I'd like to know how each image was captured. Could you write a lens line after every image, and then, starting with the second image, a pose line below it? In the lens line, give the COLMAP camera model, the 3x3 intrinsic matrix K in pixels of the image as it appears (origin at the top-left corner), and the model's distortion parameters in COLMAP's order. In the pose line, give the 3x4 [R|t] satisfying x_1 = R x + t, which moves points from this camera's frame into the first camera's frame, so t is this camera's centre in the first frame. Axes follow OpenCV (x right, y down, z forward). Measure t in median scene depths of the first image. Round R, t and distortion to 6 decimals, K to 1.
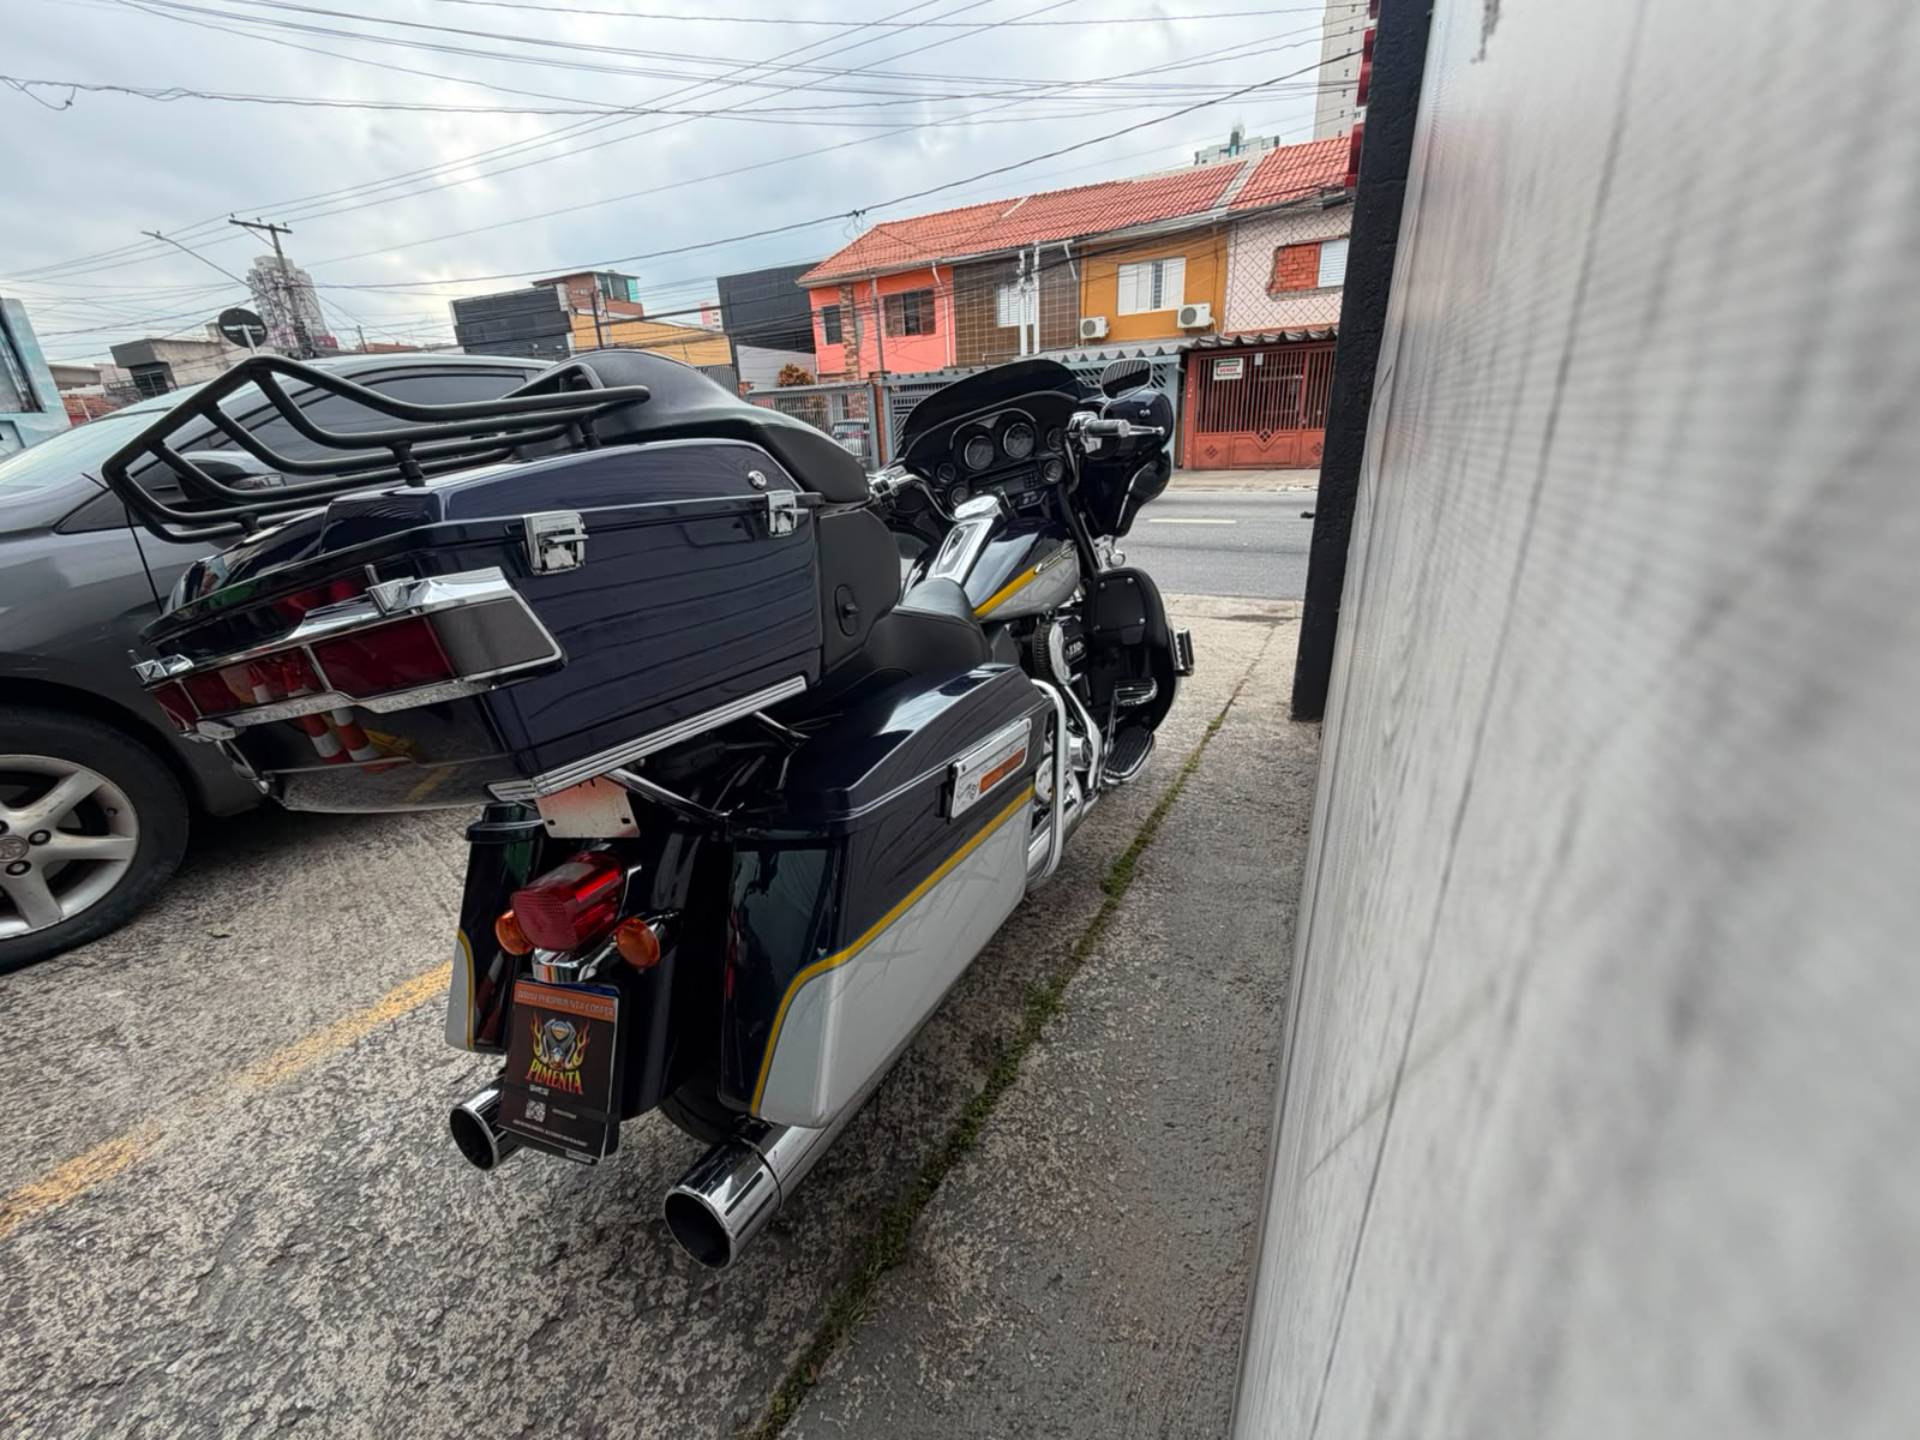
lens RADIAL K [[764.8, 0, 961.3], [0, 764.8, 719.8], [0, 0, 1]] dist [-0.000204, -0.000233]
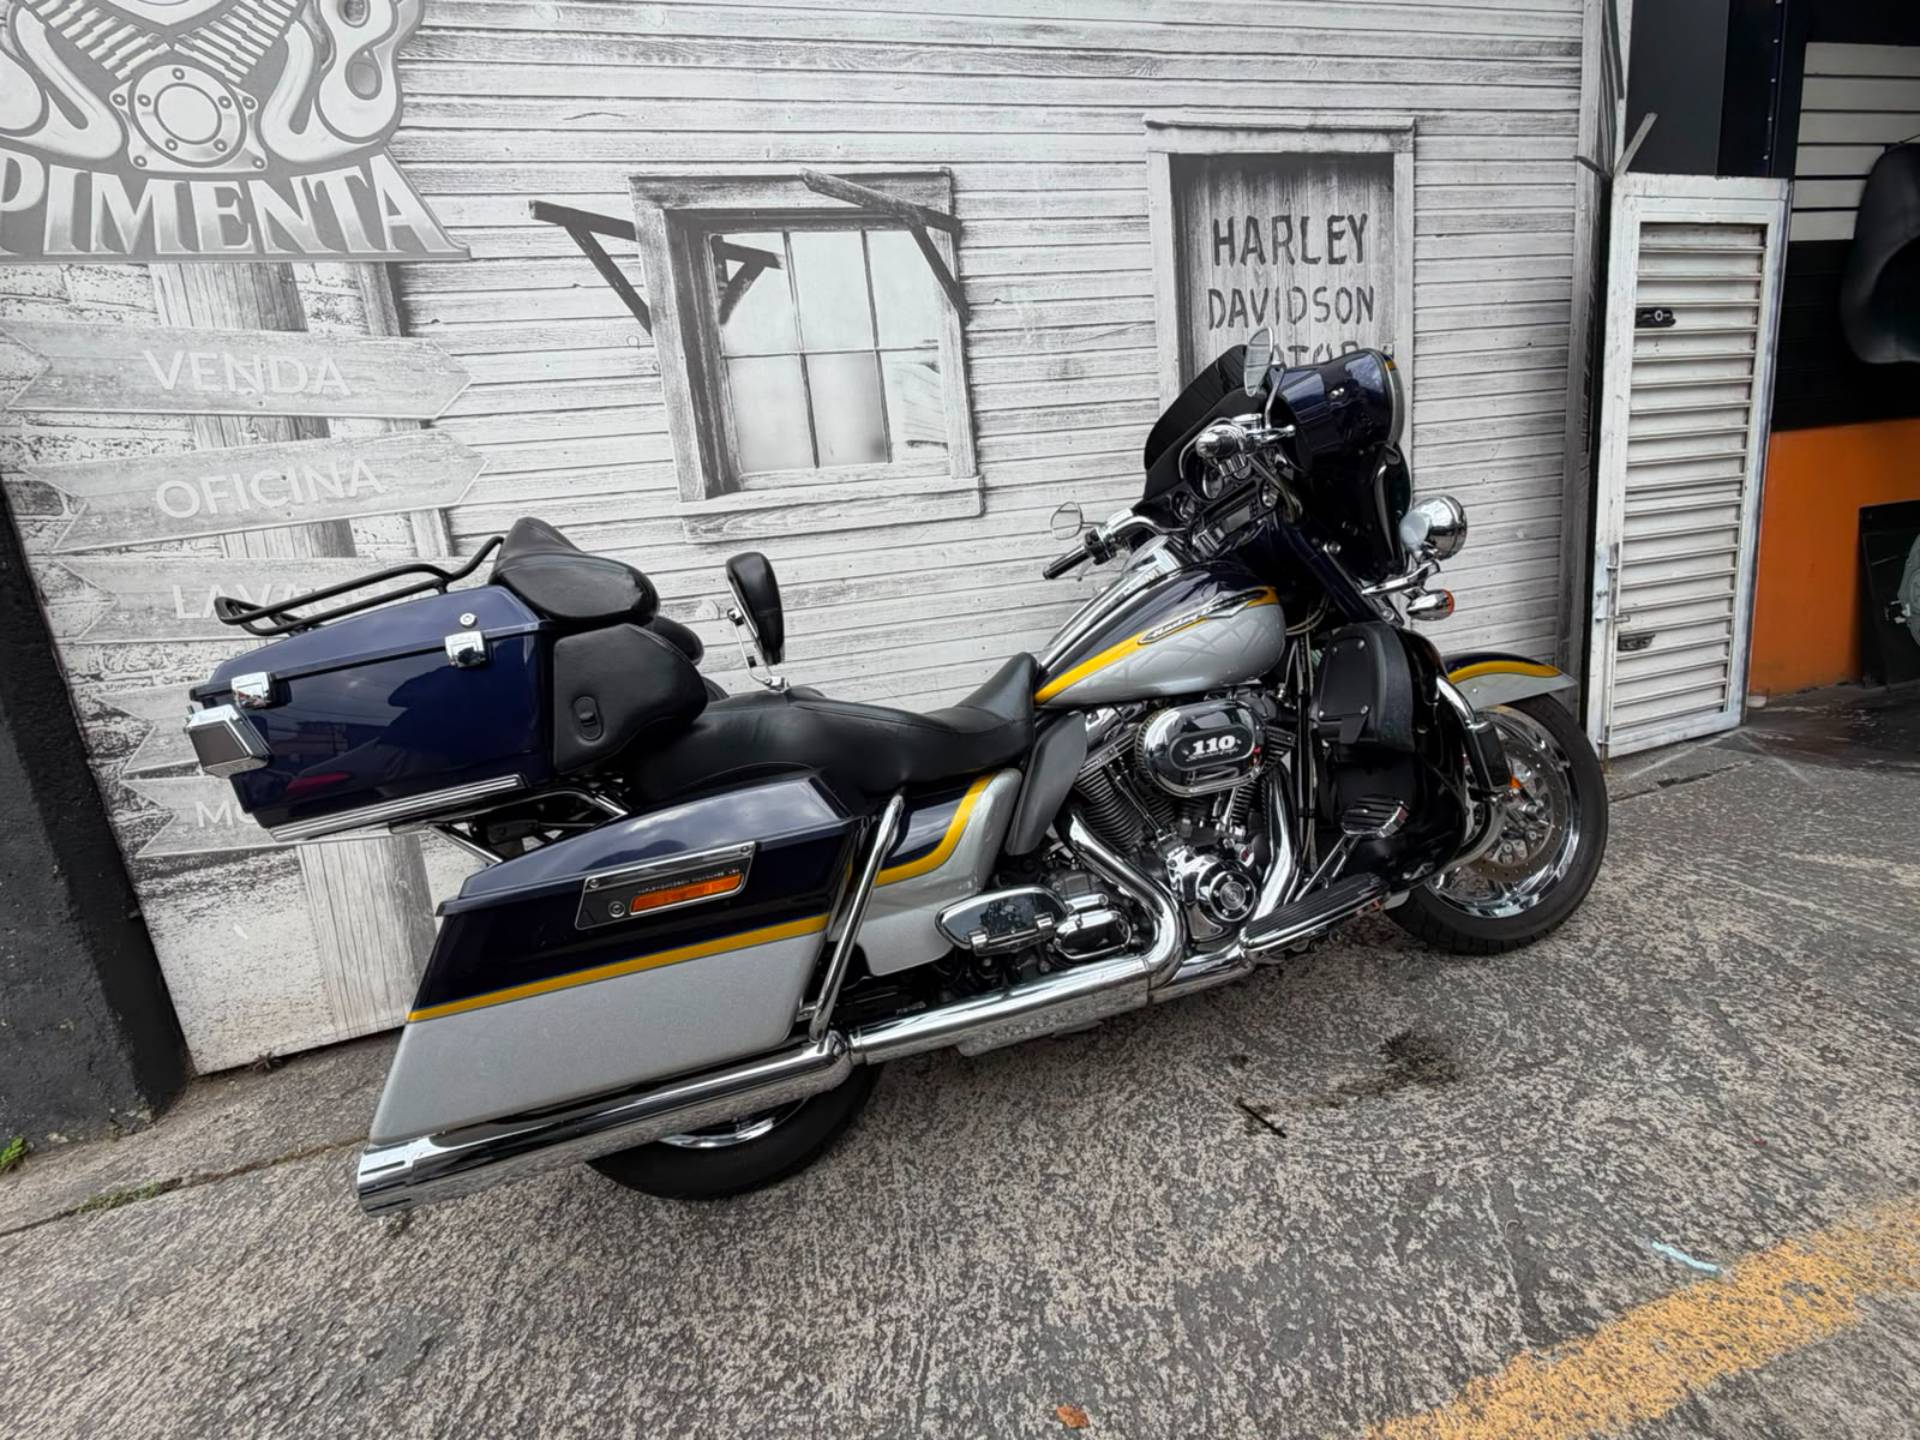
lens RADIAL K [[783.1, 0, 957.9], [0, 783.1, 720.5], [0, 0, 1]] dist [-0.000487, -0.000031]
pose [[-0.640948, -0.041503, 0.766461, -0.083060], [0.394547, 0.838715, 0.375353, -0.050549], [-0.658420, 0.542987, -0.521198, 0.164190]]
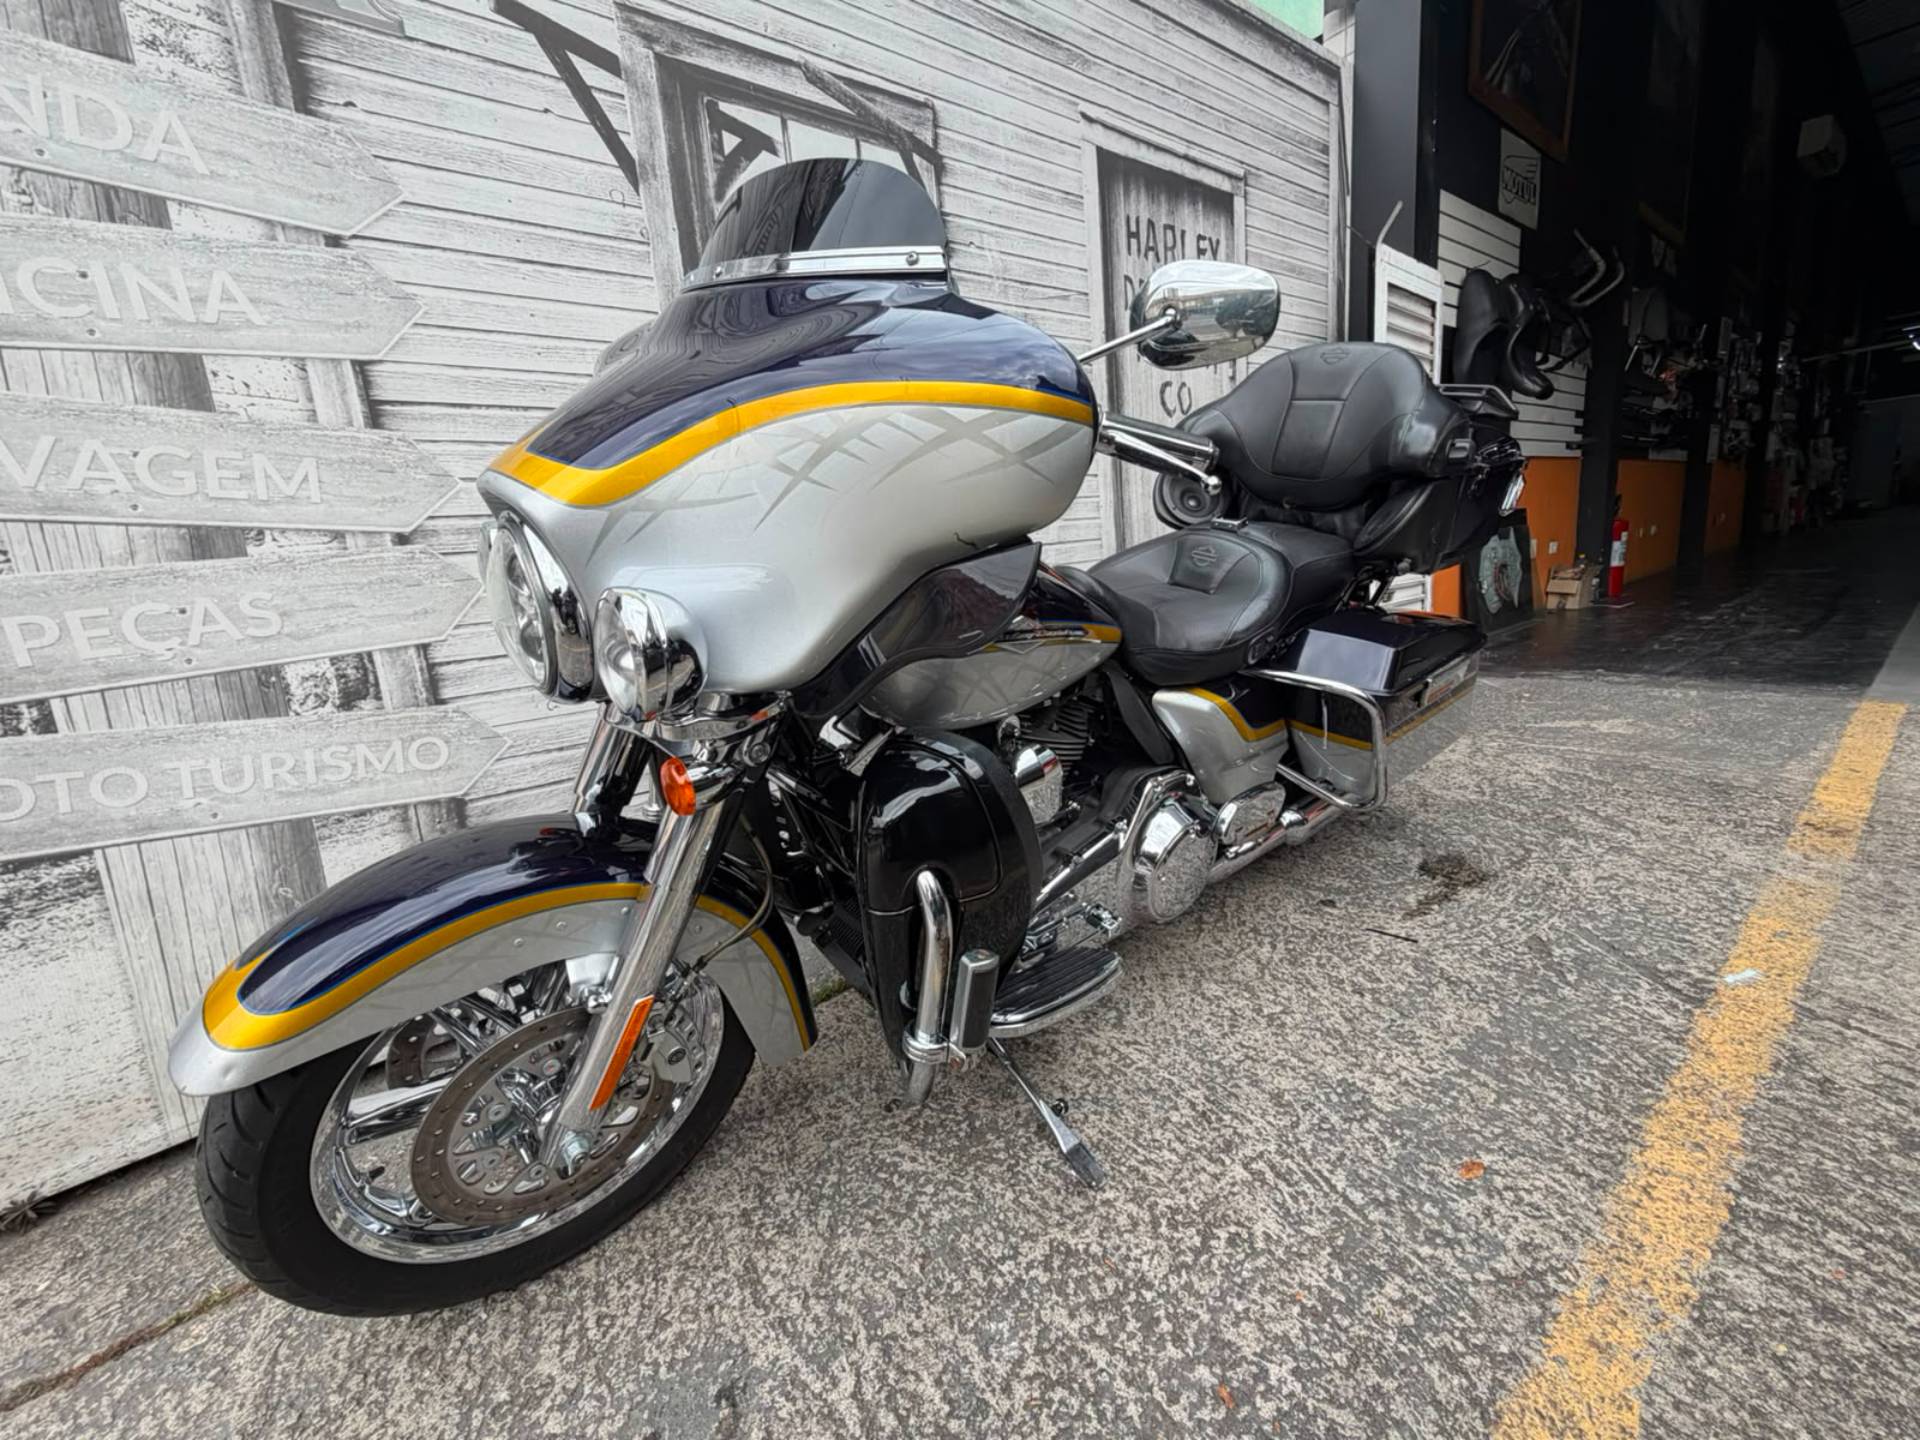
lens RADIAL K [[764.8, 0, 962.5], [0, 764.8, 719.5], [0, 0, 1]] dist [-0.000204, -0.000233]
pose [[-0.895965, 0.030917, 0.443048, -0.032654], [0.268072, 0.833003, 0.483987, -0.054000], [-0.354096, 0.552404, -0.754629, 0.201888]]
